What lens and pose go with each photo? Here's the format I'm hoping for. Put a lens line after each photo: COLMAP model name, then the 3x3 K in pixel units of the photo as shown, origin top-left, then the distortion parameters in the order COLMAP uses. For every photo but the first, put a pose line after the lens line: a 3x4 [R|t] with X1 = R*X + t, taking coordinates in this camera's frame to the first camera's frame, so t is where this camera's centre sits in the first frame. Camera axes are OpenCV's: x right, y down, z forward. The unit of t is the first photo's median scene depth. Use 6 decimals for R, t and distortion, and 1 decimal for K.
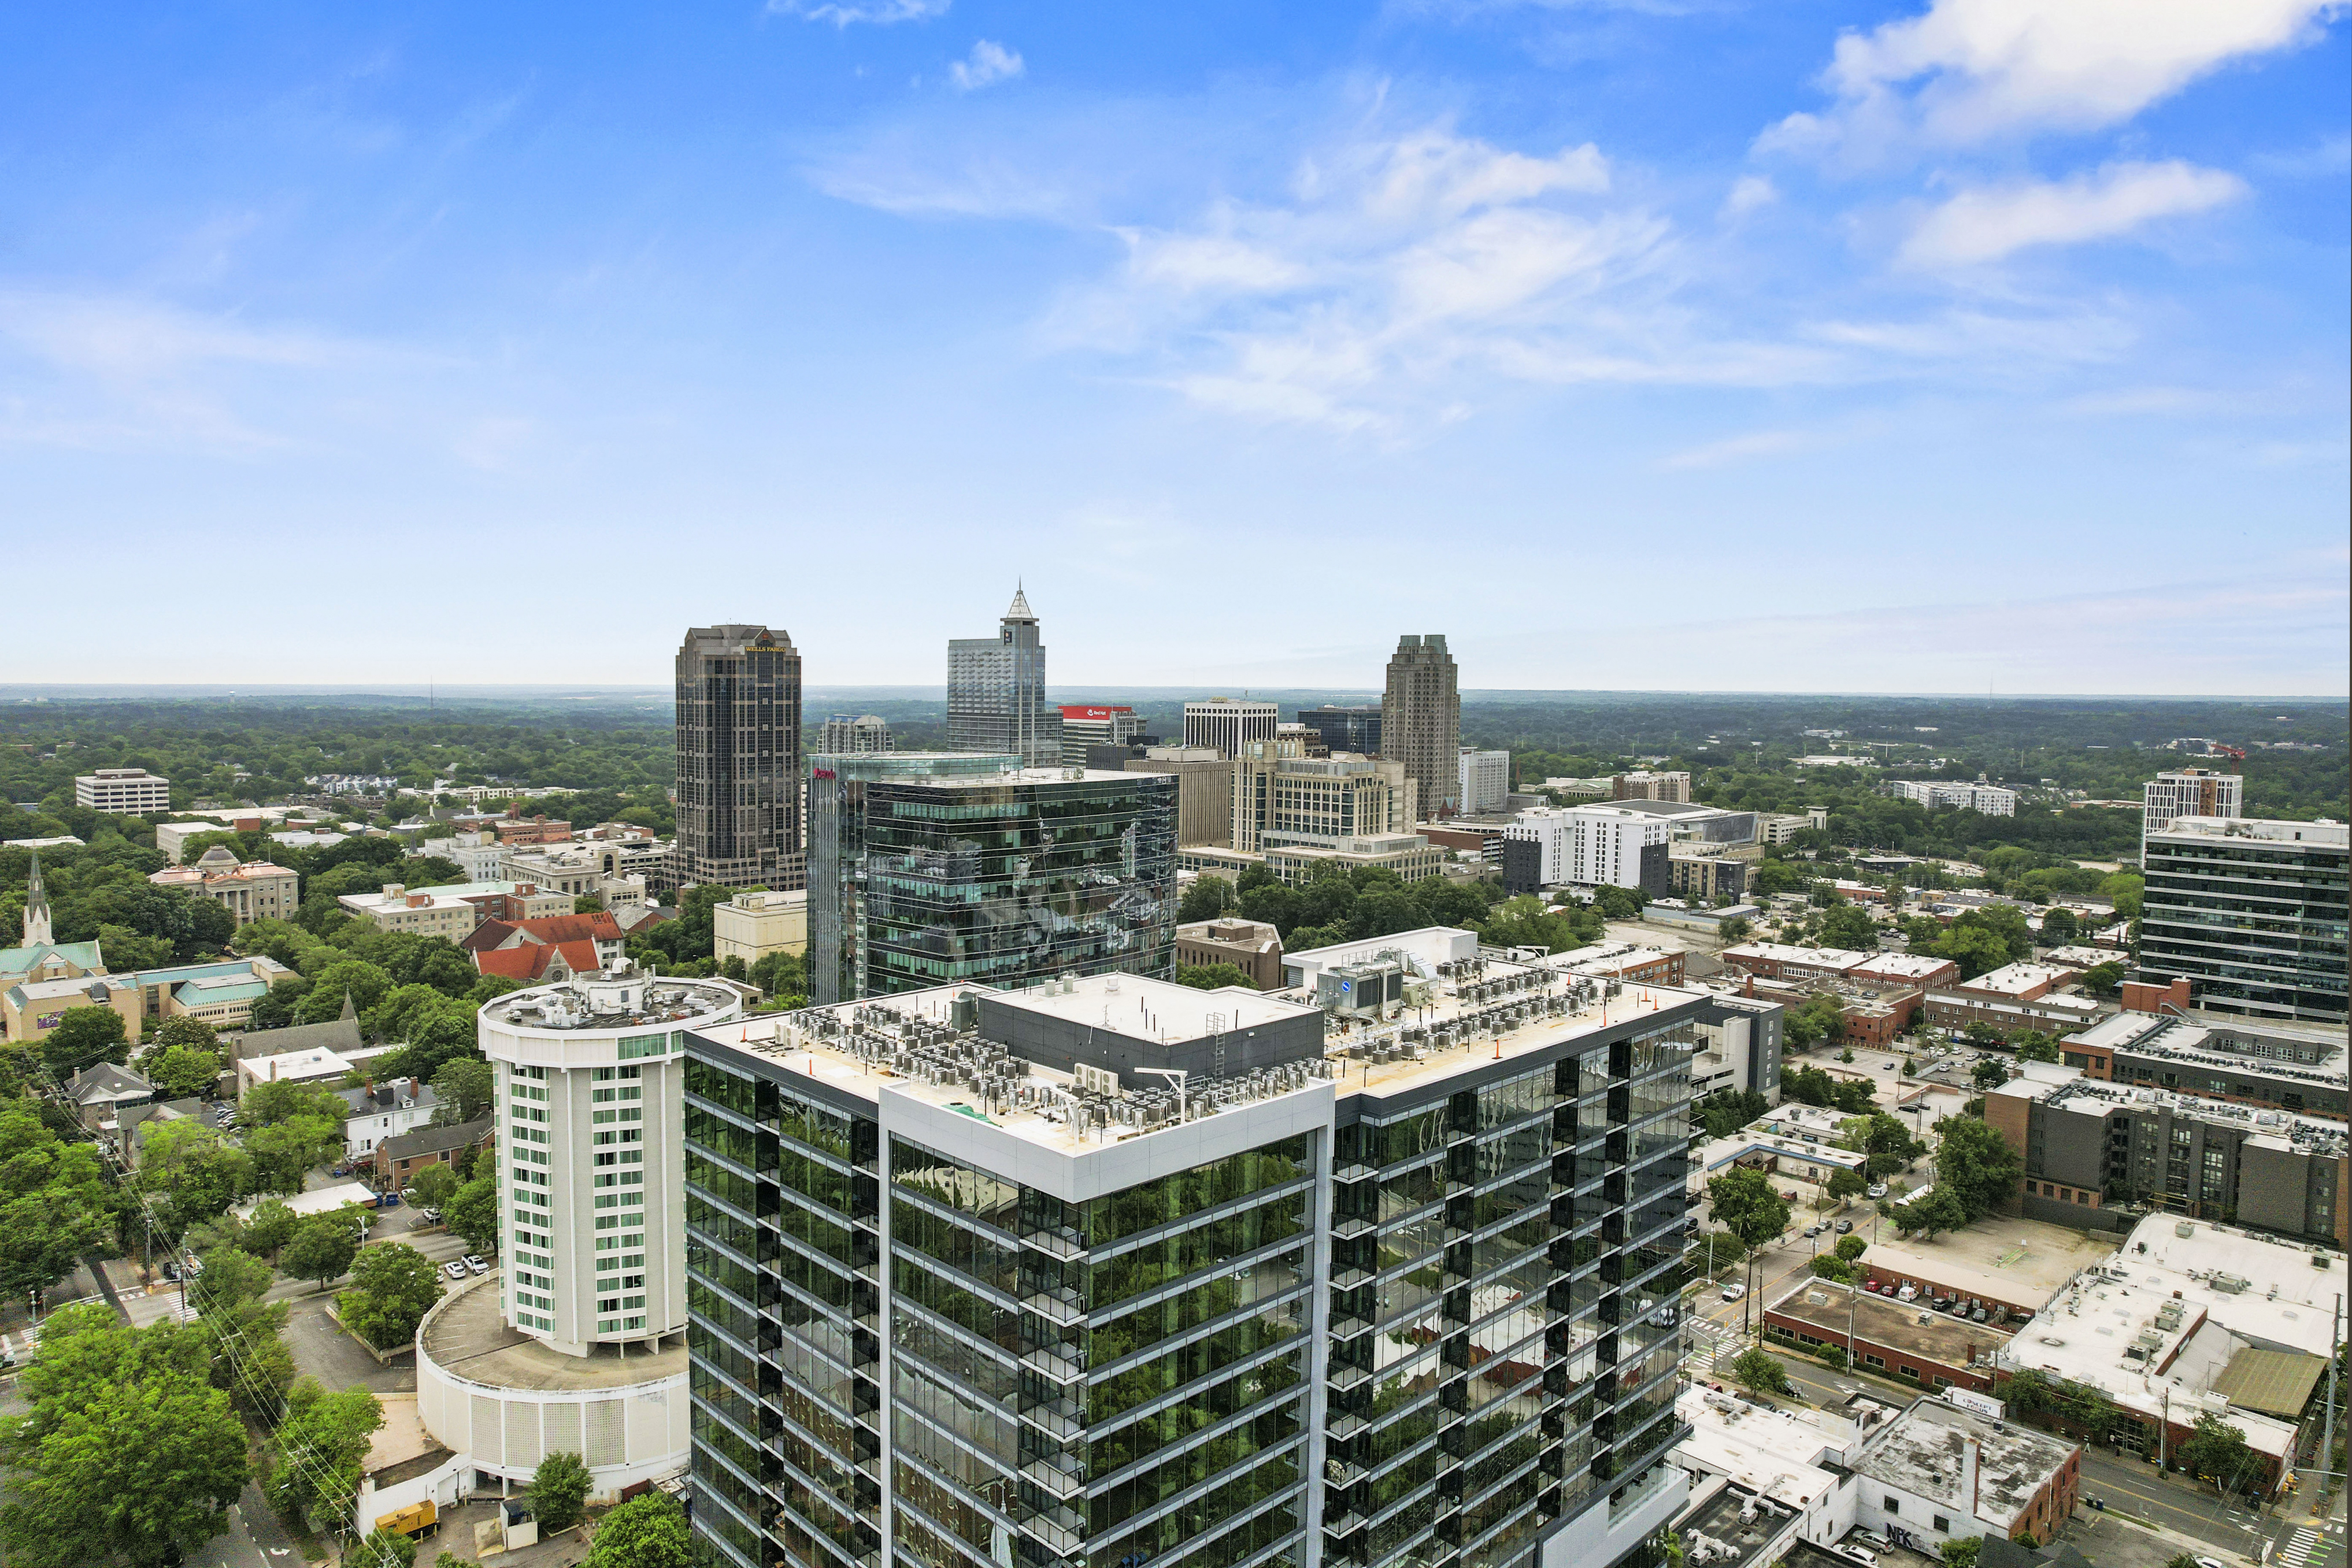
lens RADIAL K [[1517.8, 0, 1177.6], [0, 1517.8, 776.1], [0, 0, 1]] dist [-0.086609, 0.083964]
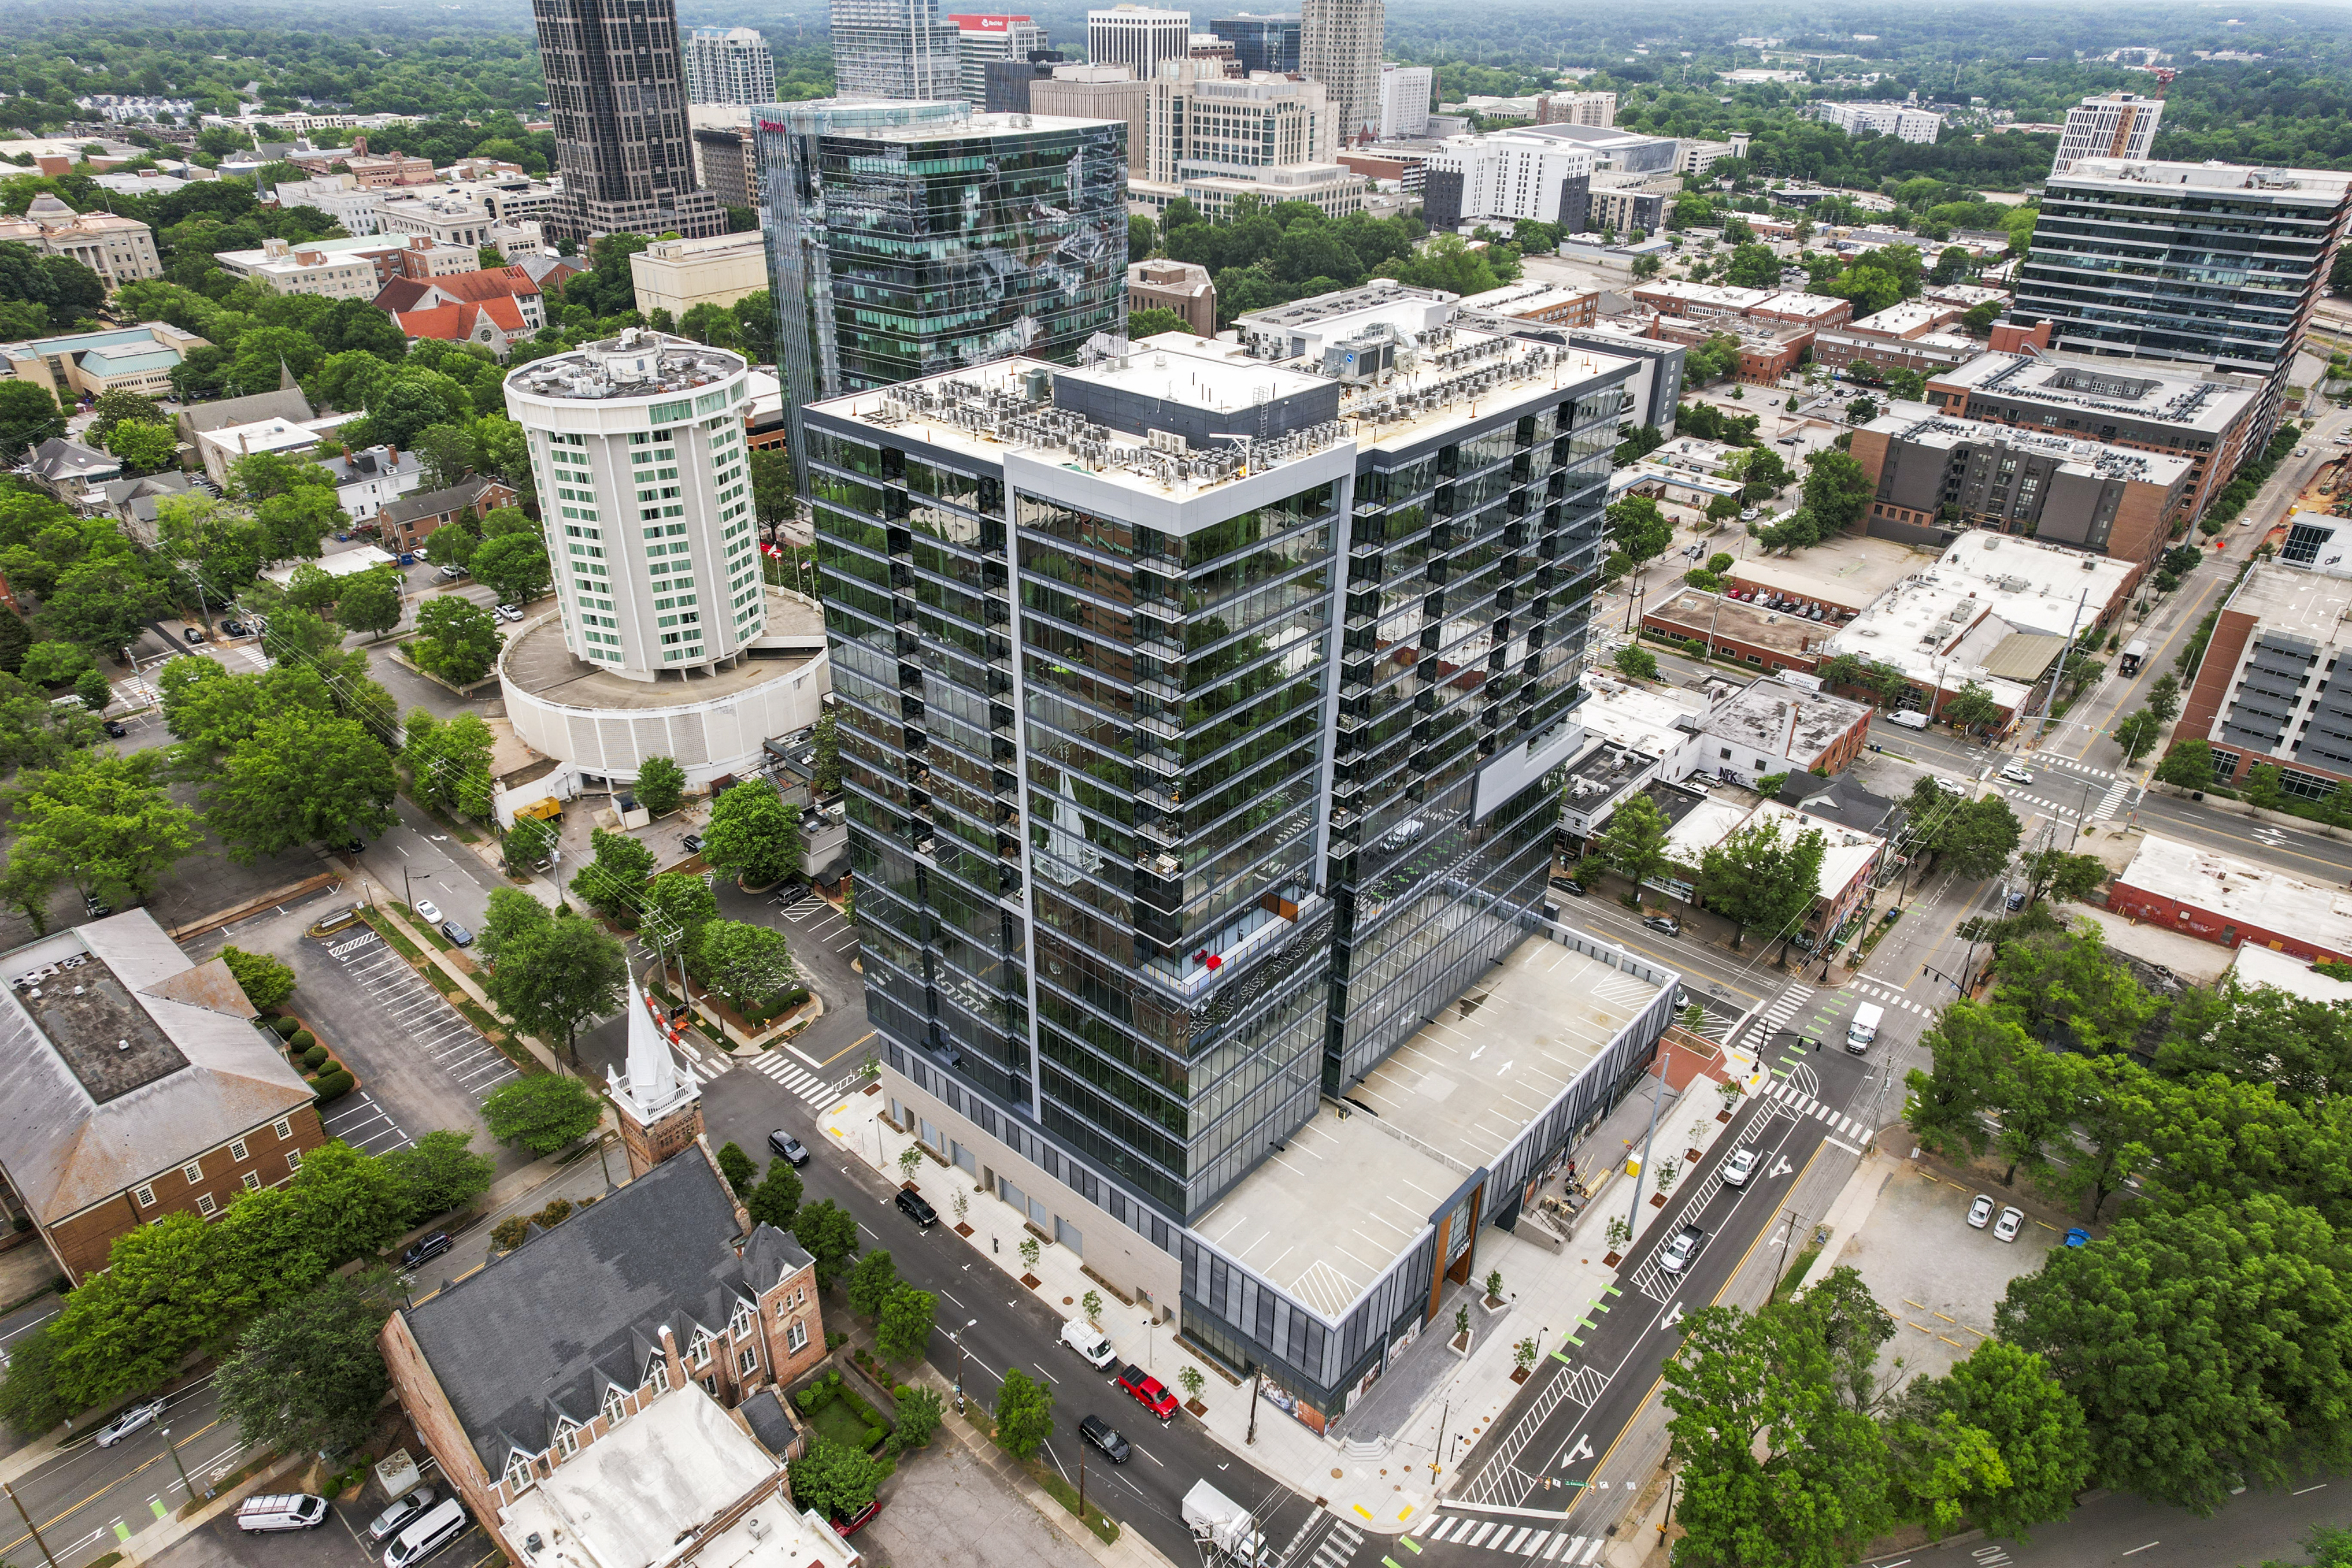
lens RADIAL K [[1517.8, 0, 1177.6], [0, 1517.8, 776.1], [0, 0, 1]] dist [-0.086609, 0.083964]
pose [[0.997442, -0.036266, 0.061602, -0.048067], [0.006907, 0.906620, 0.421891, -0.029354], [-0.071150, -0.420386, 0.904551, -0.098962]]
